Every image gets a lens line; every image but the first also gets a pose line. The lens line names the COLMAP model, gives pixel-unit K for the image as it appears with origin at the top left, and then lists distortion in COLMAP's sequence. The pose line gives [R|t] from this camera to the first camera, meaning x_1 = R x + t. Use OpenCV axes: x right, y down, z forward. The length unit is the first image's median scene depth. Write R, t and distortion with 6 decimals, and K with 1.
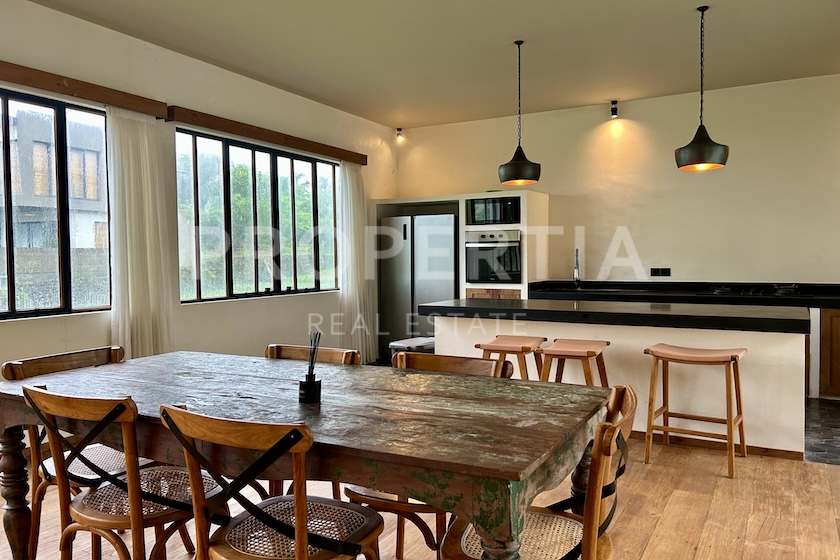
lens RADIAL K [[647.5, 0, 420.0], [0, 647.5, 280.0], [0, 0, 1]] dist [0.105731, -0.101146]
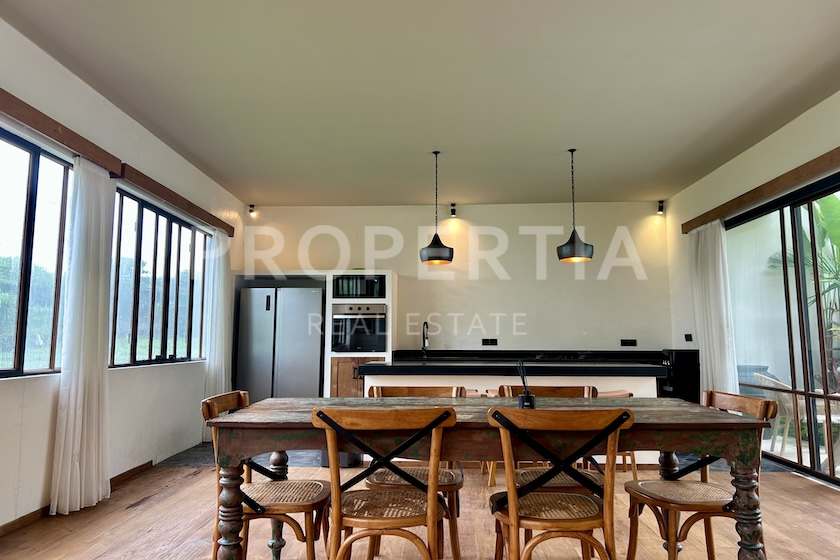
lens RADIAL K [[647.5, 0, 420.0], [0, 647.5, 280.0], [0, 0, 1]] dist [0.105731, -0.101146]
pose [[0.888726, 0.050965, 0.455597, -0.312412], [0.009310, 0.991590, -0.129084, 0.028457], [-0.458345, 0.118961, 0.880777, -0.034913]]
